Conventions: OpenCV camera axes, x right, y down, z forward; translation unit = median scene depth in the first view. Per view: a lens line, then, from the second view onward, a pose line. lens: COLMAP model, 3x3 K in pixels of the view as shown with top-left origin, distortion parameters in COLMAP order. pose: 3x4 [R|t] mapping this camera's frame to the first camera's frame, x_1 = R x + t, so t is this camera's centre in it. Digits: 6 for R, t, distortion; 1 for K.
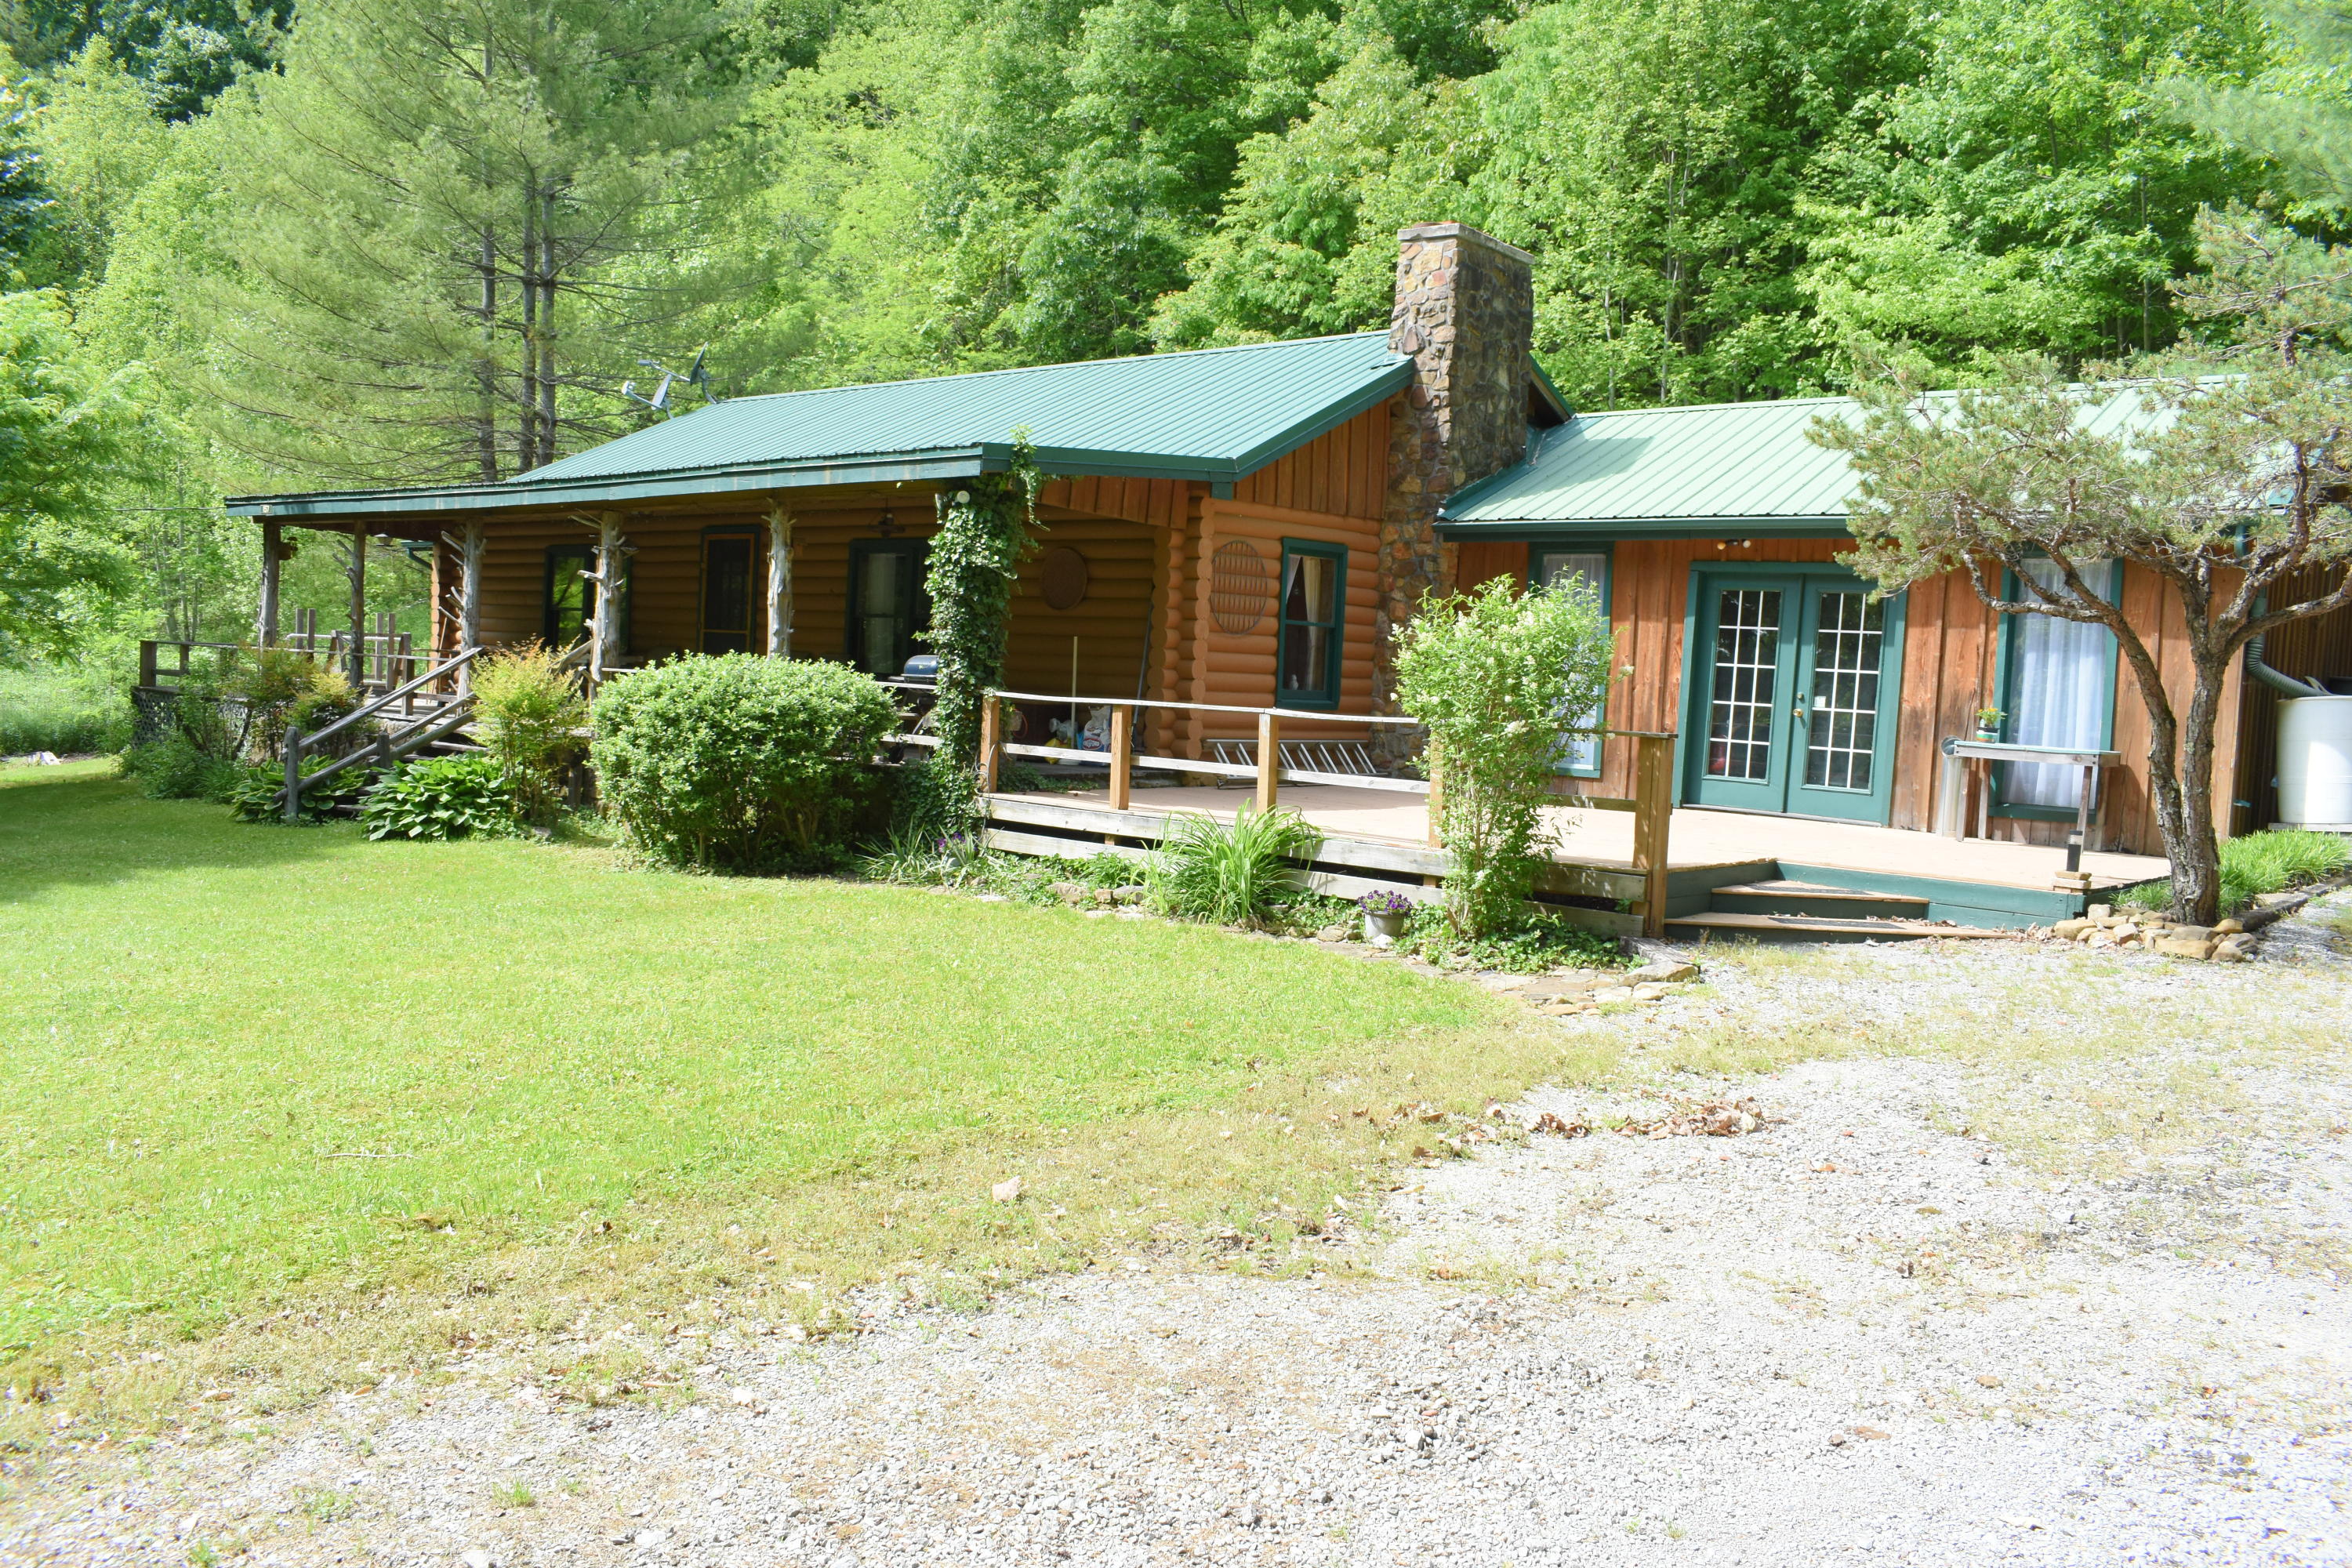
lens RADIAL K [[1788.5, 0, 1168.8], [0, 1788.5, 783.9], [0, 0, 1]] dist [-0.025042, 0.014627]
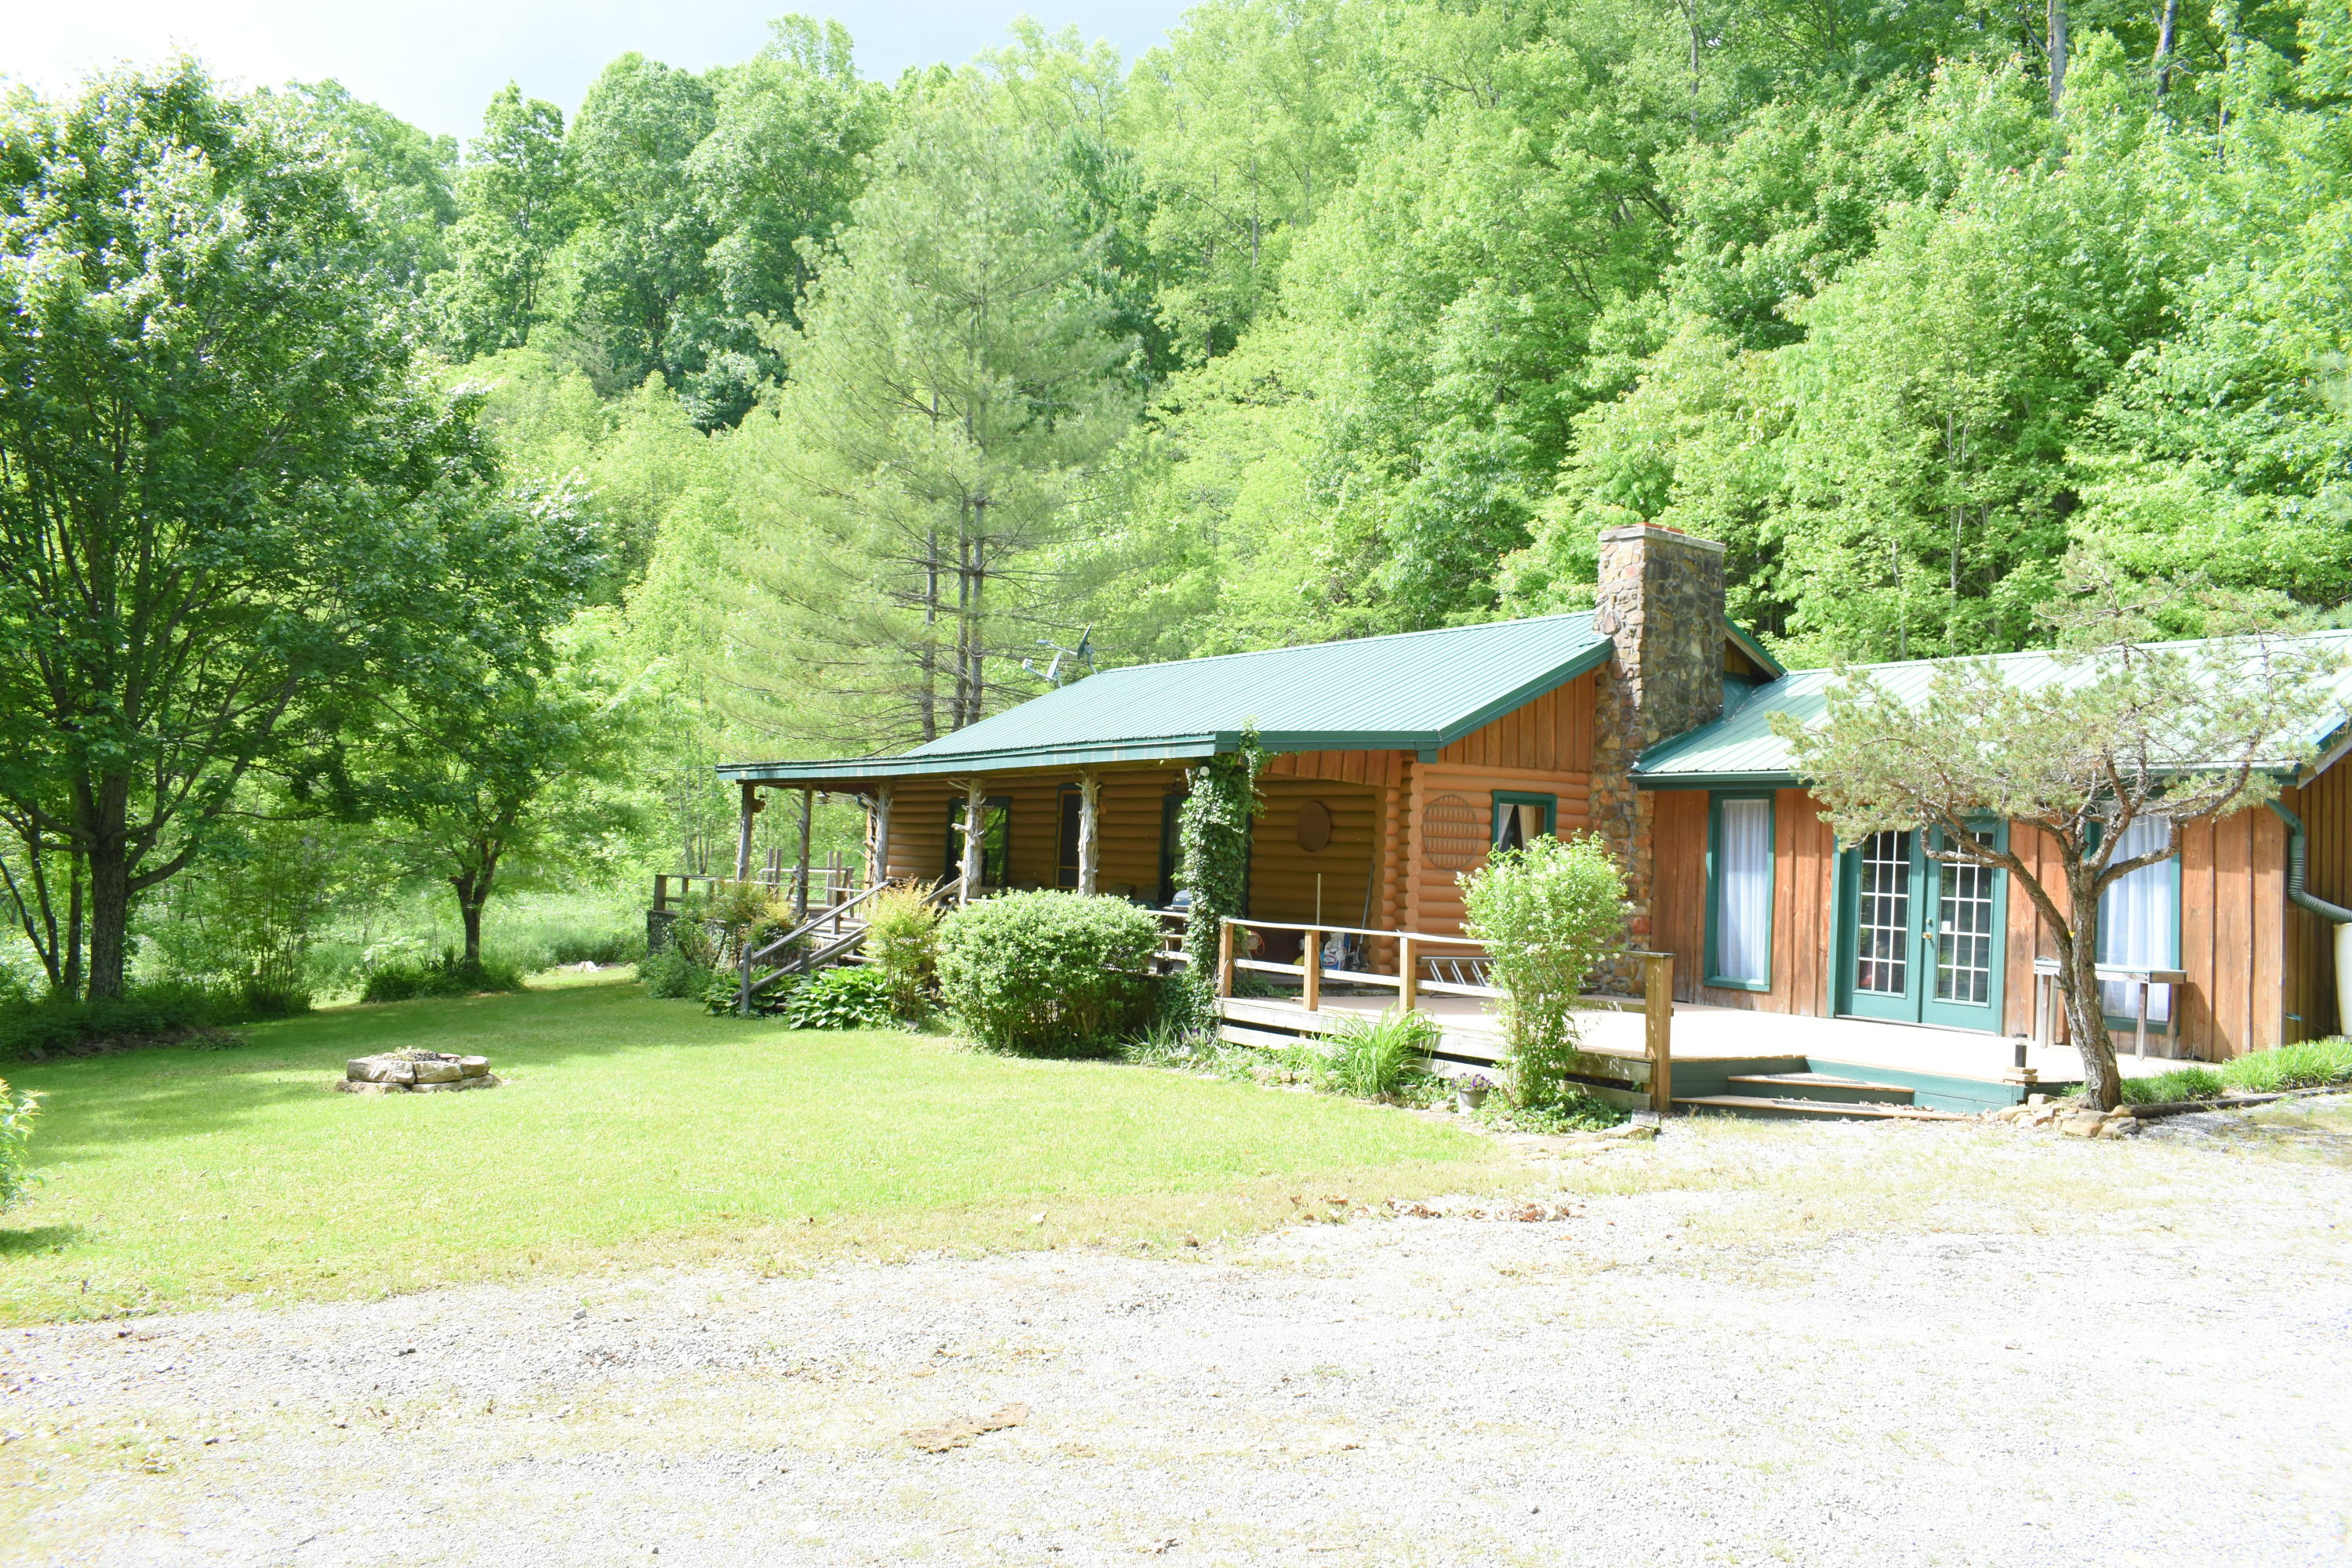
lens RADIAL K [[1788.5, 0, 1170.7], [0, 1788.5, 790.9], [0, 0, 1]] dist [-0.025042, 0.014627]
pose [[0.967684, -0.018261, -0.251502, 0.139640], [-0.011139, 0.993305, -0.114982, 0.004050], [0.251918, 0.114068, 0.961002, -0.197501]]
